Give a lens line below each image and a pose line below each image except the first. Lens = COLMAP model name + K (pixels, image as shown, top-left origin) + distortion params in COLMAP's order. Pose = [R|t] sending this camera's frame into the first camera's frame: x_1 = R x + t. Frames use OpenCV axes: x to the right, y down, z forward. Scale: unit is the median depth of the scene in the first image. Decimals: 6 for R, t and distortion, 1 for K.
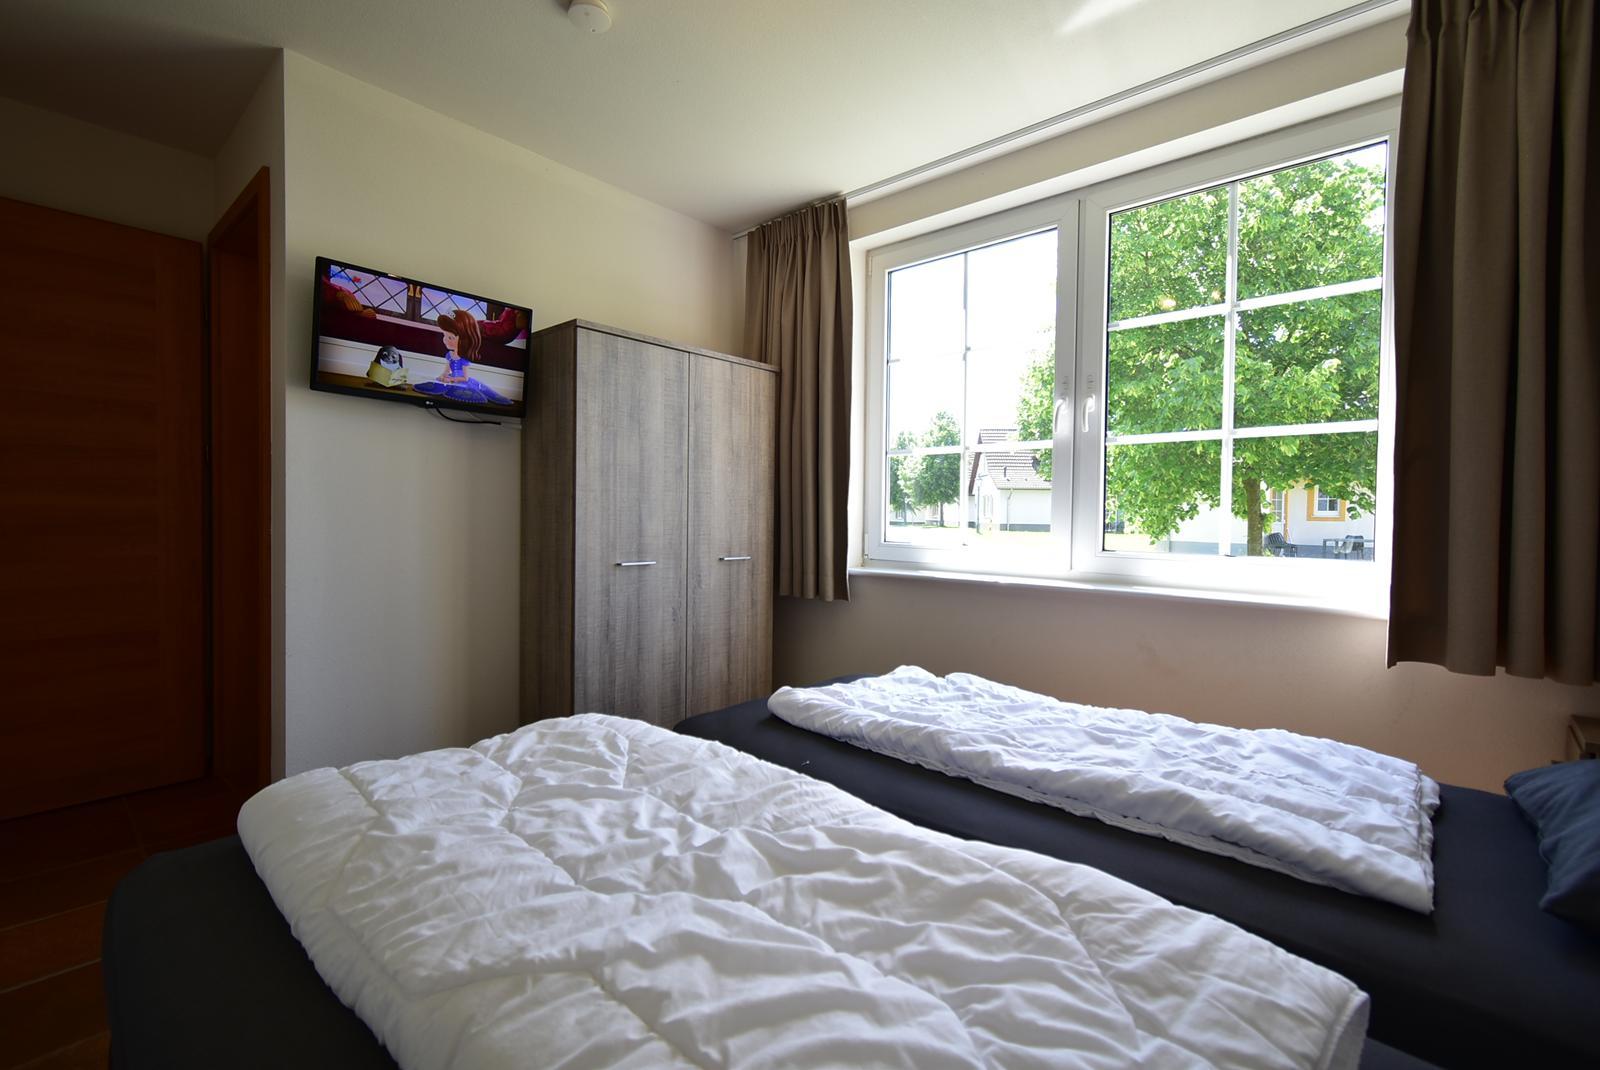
lens RADIAL K [[703.6, 0, 803.5], [0, 703.6, 534.2], [0, 0, 1]] dist [-0.000492, -0.000255]
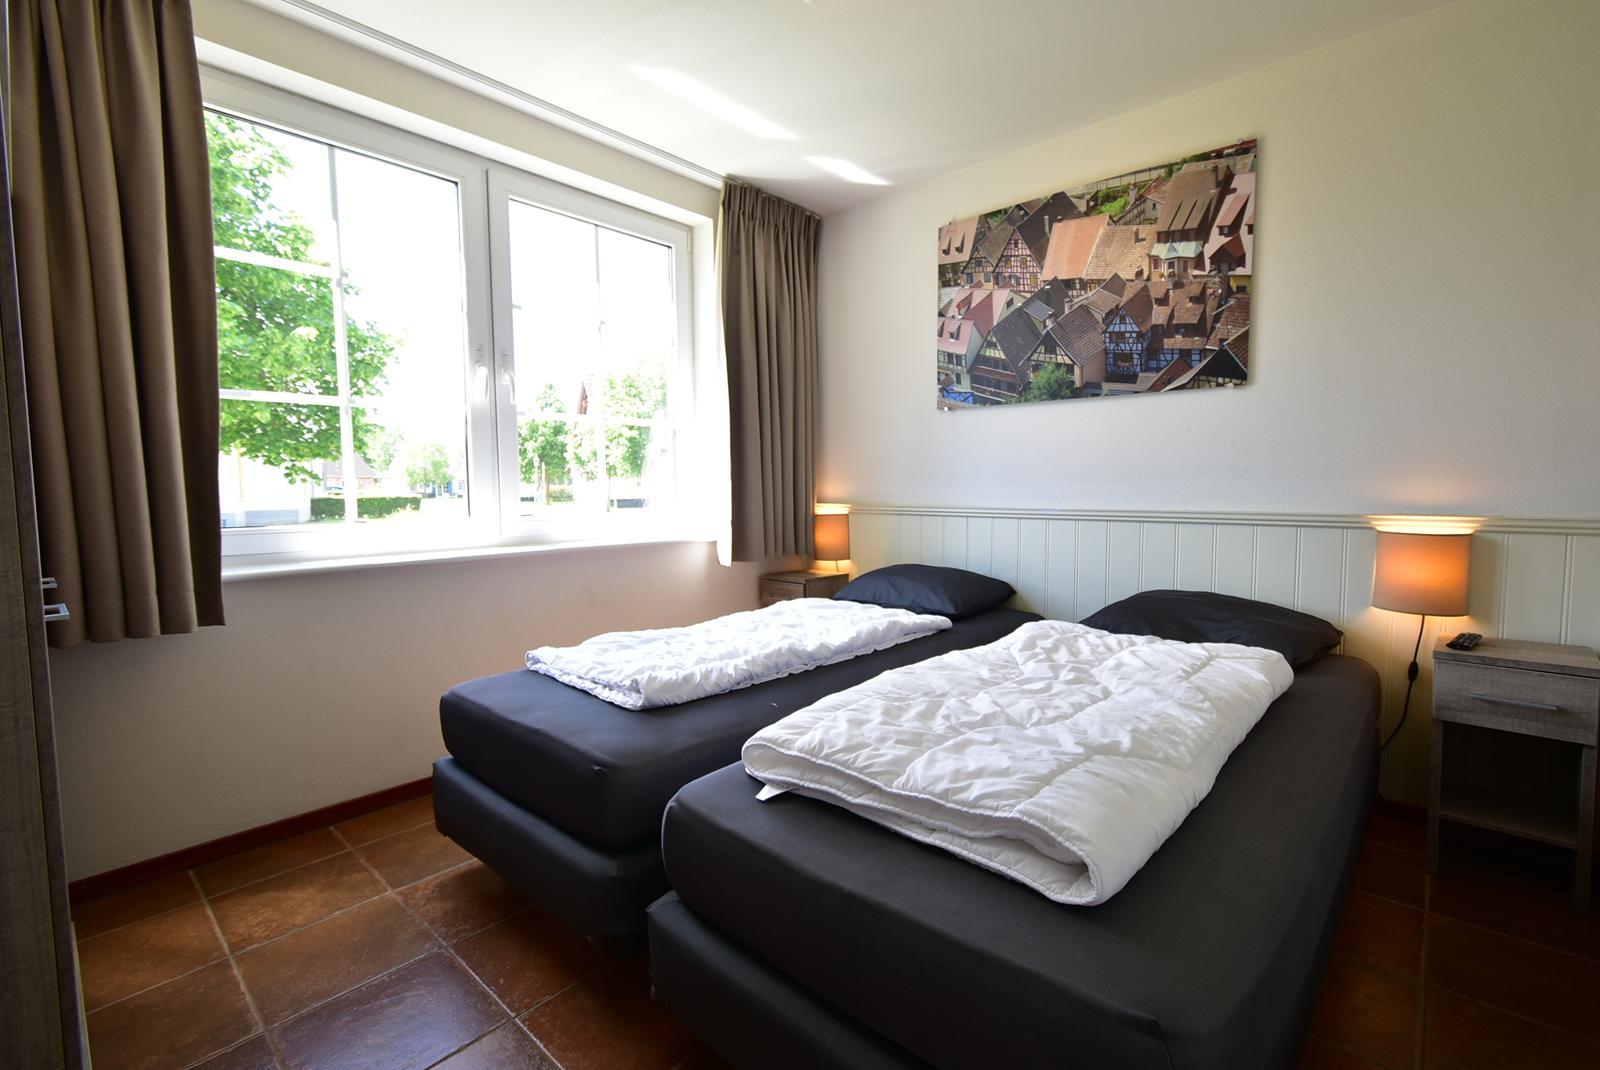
lens RADIAL K [[703.6, 0, 805.4], [0, 703.6, 534.4], [0, 0, 1]] dist [-0.000492, -0.000255]
pose [[0.016800, -0.082895, 0.996417, -0.968871], [0.036937, 0.995929, 0.082231, -0.031836], [-0.999176, 0.035423, 0.019793, 0.815806]]
